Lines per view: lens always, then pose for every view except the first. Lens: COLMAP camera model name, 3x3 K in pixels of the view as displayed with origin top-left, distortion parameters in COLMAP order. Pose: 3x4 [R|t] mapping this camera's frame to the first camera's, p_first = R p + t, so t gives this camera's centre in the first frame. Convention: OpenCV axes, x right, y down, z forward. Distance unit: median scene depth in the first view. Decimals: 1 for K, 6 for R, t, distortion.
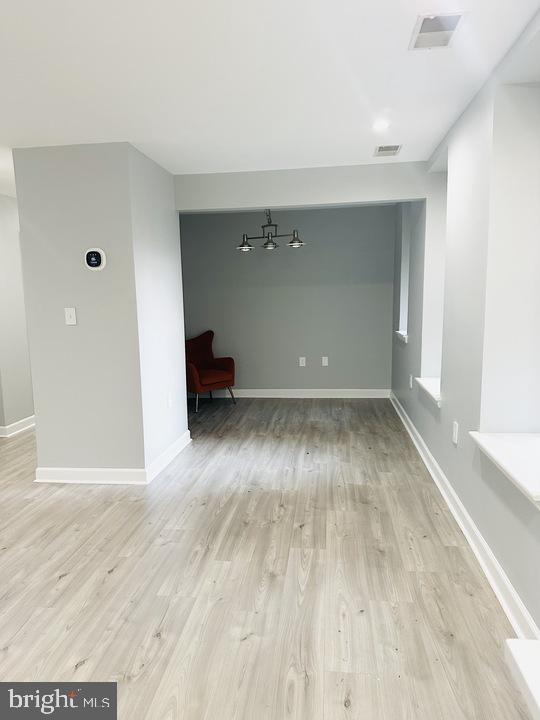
lens RADIAL K [[503.5, 0, 264.7], [0, 503.5, 359.8], [0, 0, 1]] dist [0.051215, -0.070968]
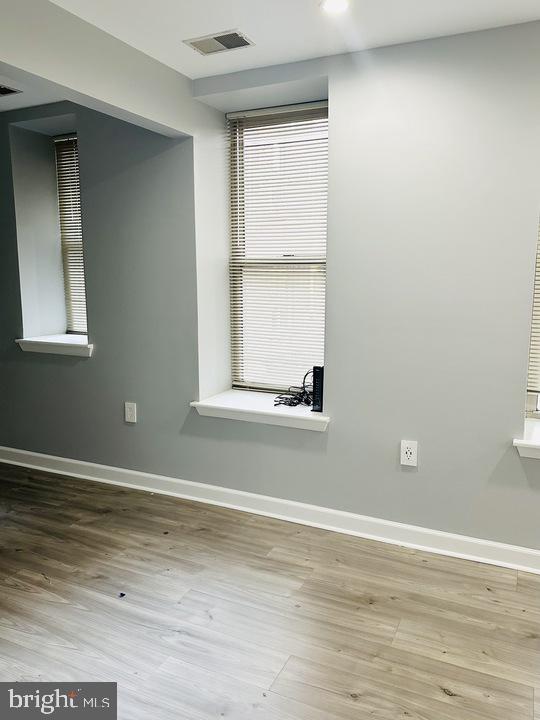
lens RADIAL K [[557.2, 0, 268.8], [0, 557.2, 357.8], [0, 0, 1]] dist [0.026033, -0.025615]
pose [[0.311353, -0.128890, 0.941513, -0.493422], [0.120709, 0.988098, 0.095350, -0.113239], [-0.942597, 0.083961, 0.323206, 0.896002]]
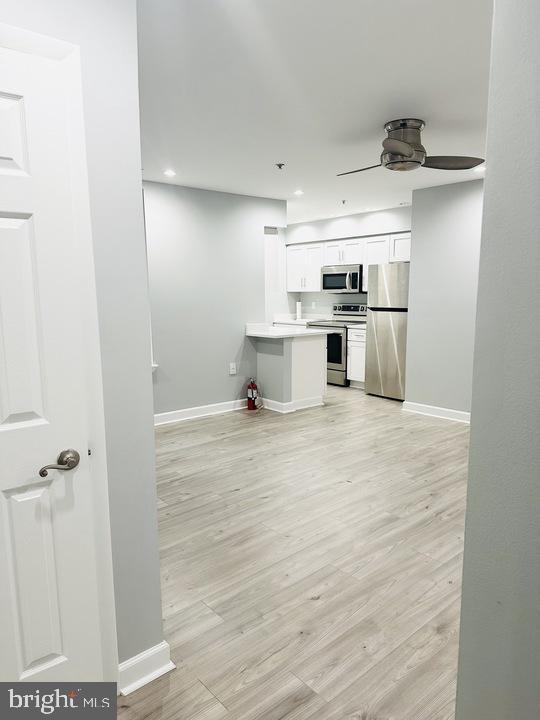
lens RADIAL K [[503.5, 0, 257.5], [0, 503.5, 367.6], [0, 0, 1]] dist [0.051215, -0.070968]
pose [[-0.732812, -0.077088, 0.676050, -1.001982], [0.124030, 0.961782, 0.244113, -0.186291], [-0.669031, 0.262740, -0.695245, 1.470826]]
